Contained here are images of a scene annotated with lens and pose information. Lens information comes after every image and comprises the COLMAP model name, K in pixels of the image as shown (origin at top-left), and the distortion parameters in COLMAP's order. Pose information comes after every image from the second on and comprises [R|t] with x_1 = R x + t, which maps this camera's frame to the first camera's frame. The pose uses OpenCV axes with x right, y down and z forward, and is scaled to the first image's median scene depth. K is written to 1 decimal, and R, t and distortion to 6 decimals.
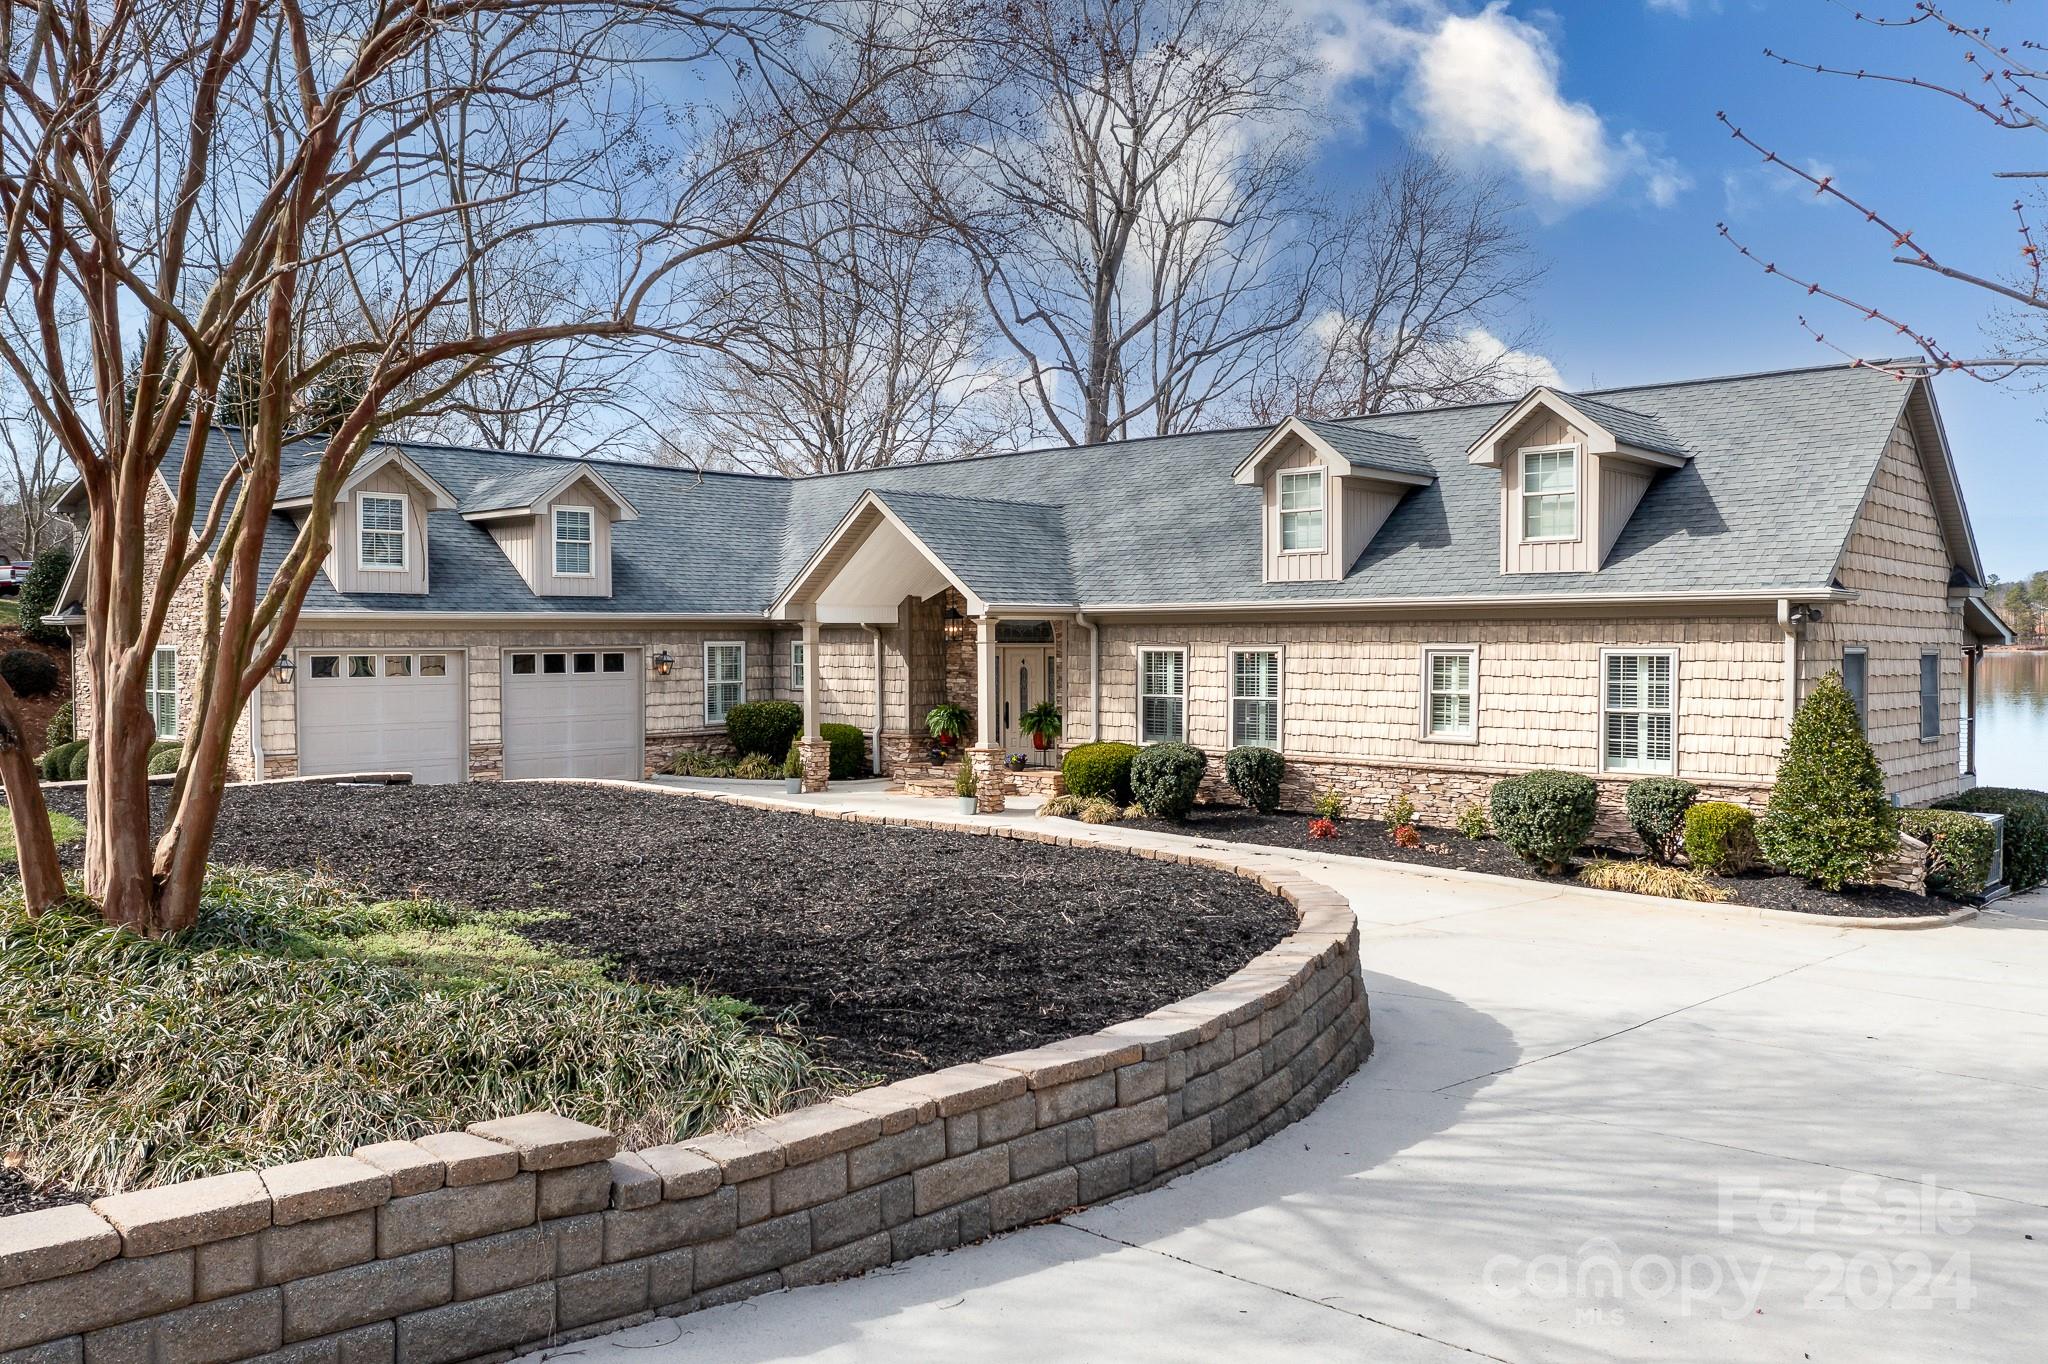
lens RADIAL K [[1649.9, 0, 1015.2], [0, 1649.9, 676.2], [0, 0, 1]] dist [-0.019457, 0.004250]
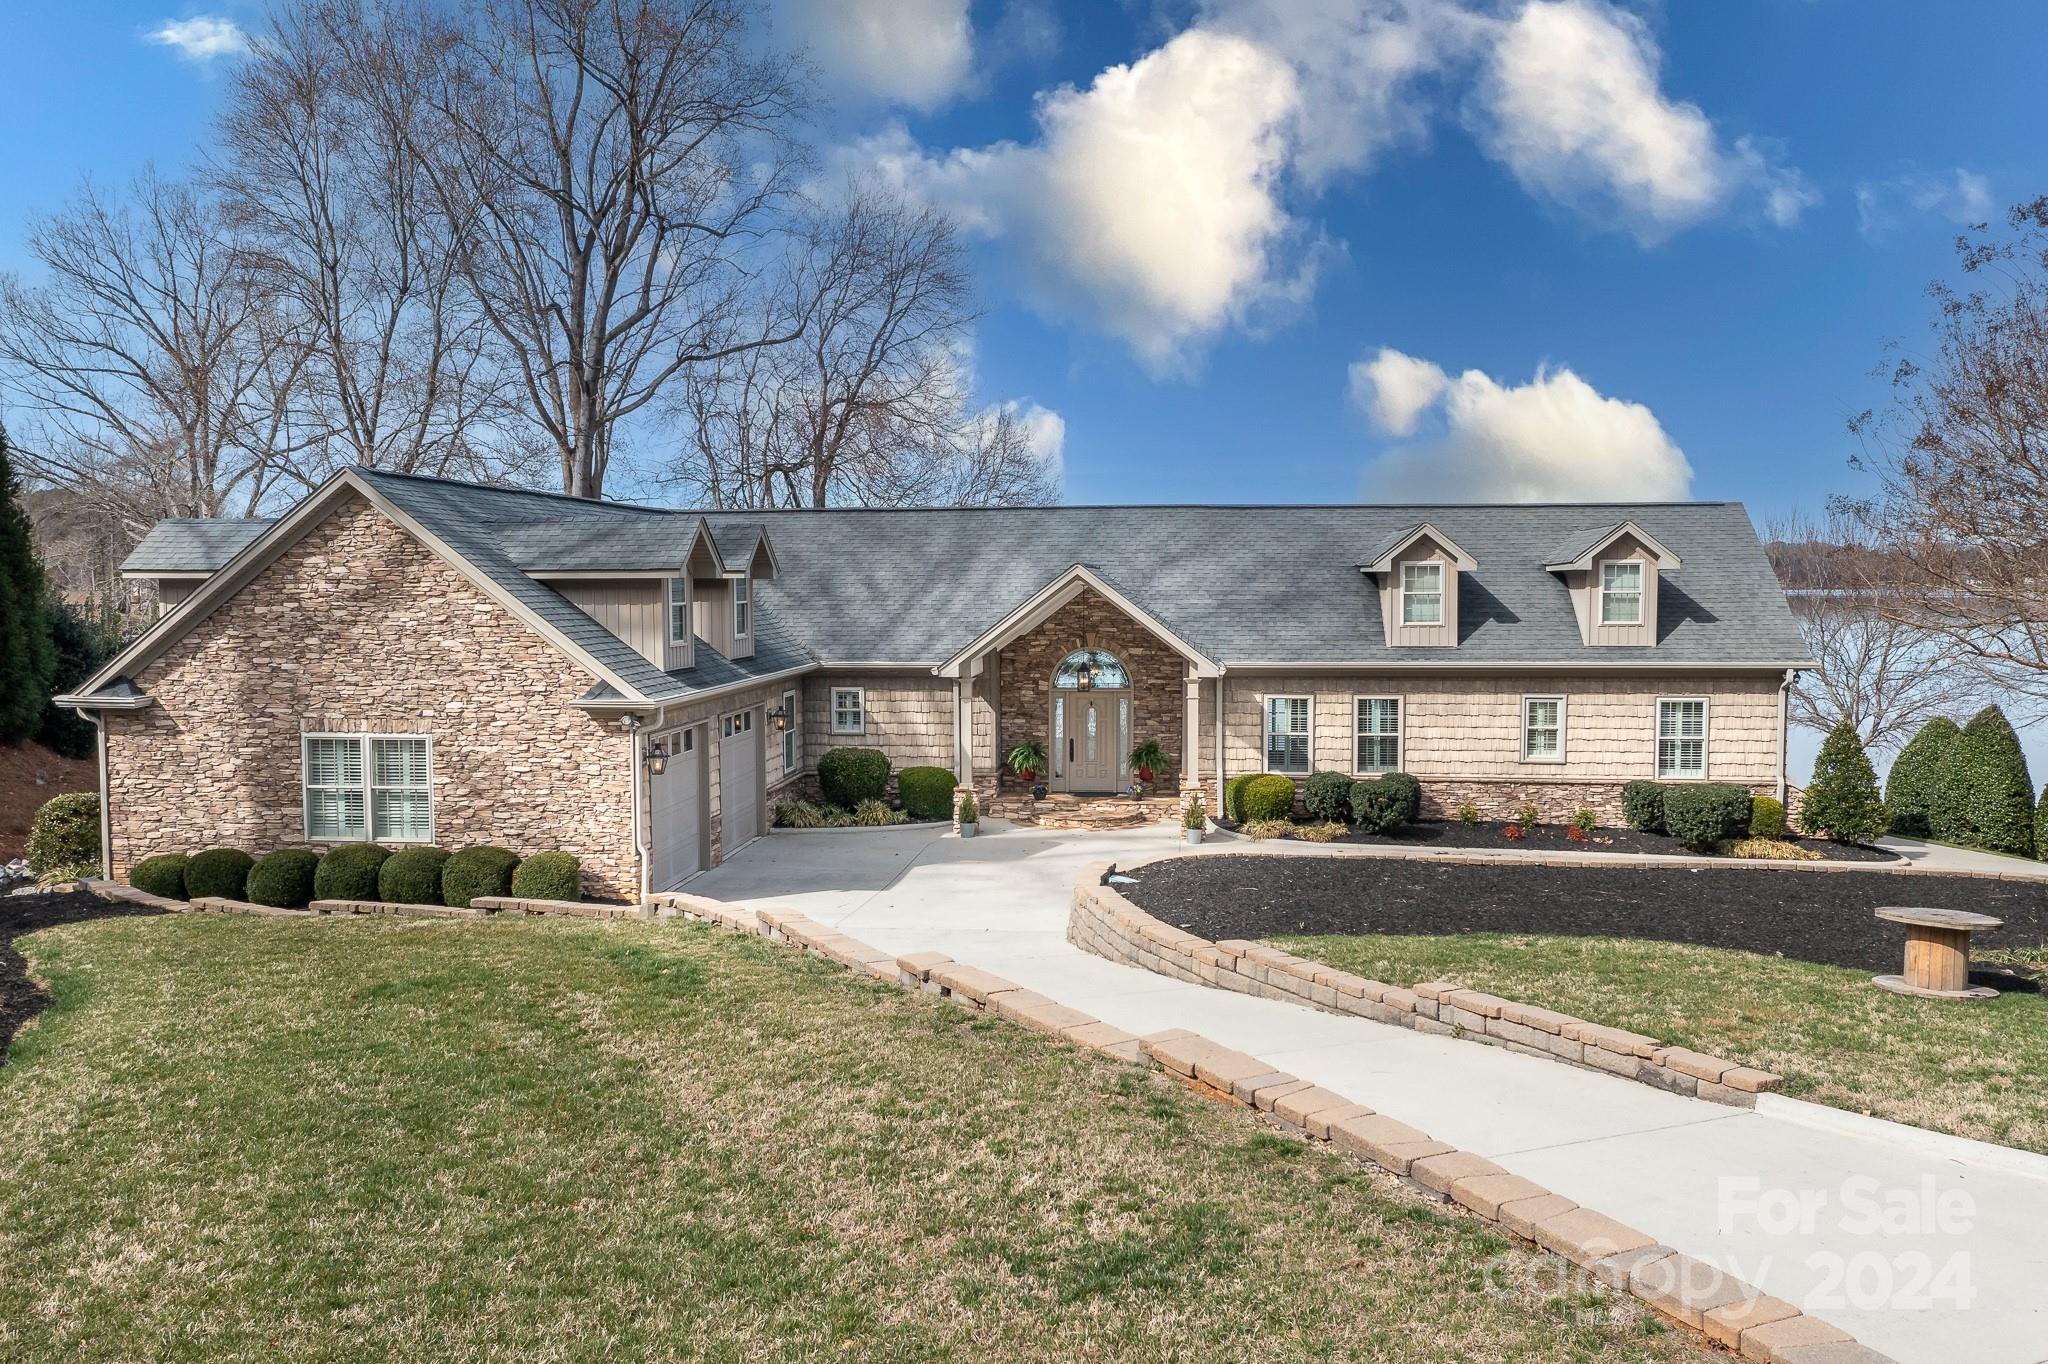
lens RADIAL K [[1633.9, 0, 1011.6], [0, 1633.9, 676.2], [0, 0, 1]] dist [-0.021404, 0.007516]
pose [[0.801048, -0.035139, 0.597567, -0.915753], [0.013684, 0.999090, 0.040406, -0.095001], [-0.598443, -0.024190, 0.800800, 0.147193]]
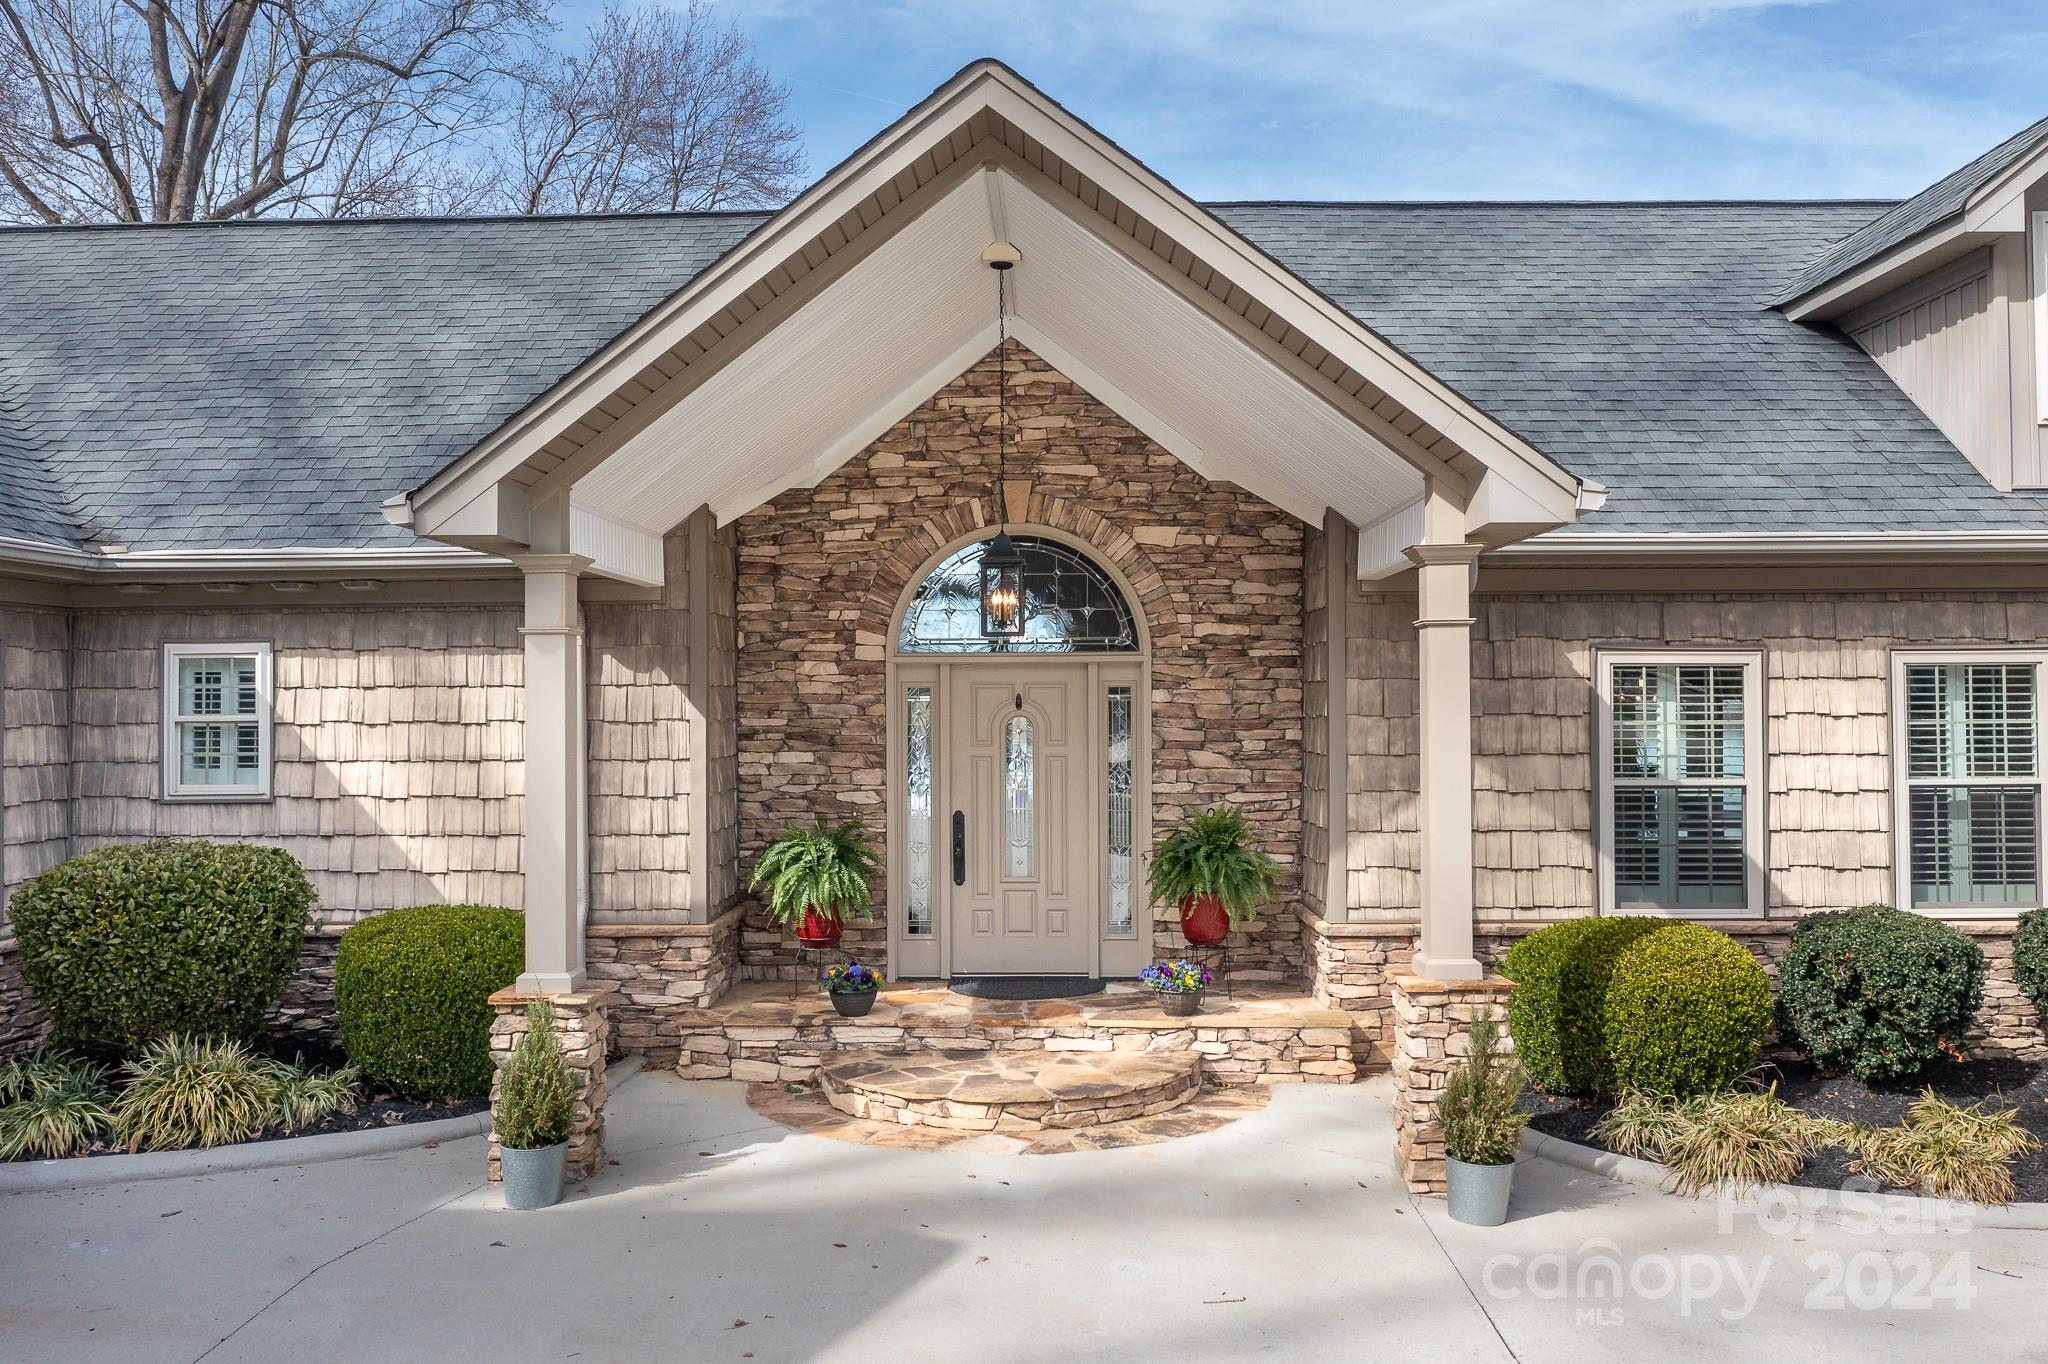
lens RADIAL K [[1620.6, 0, 1016.6], [0, 1620.6, 666.5], [0, 0, 1]] dist [-0.018691, 0.004140]
pose [[0.749215, 0.014842, 0.662161, -0.301301], [0.016849, 0.998998, -0.041456, -0.002113], [-0.662112, 0.042216, 0.748214, 0.918378]]
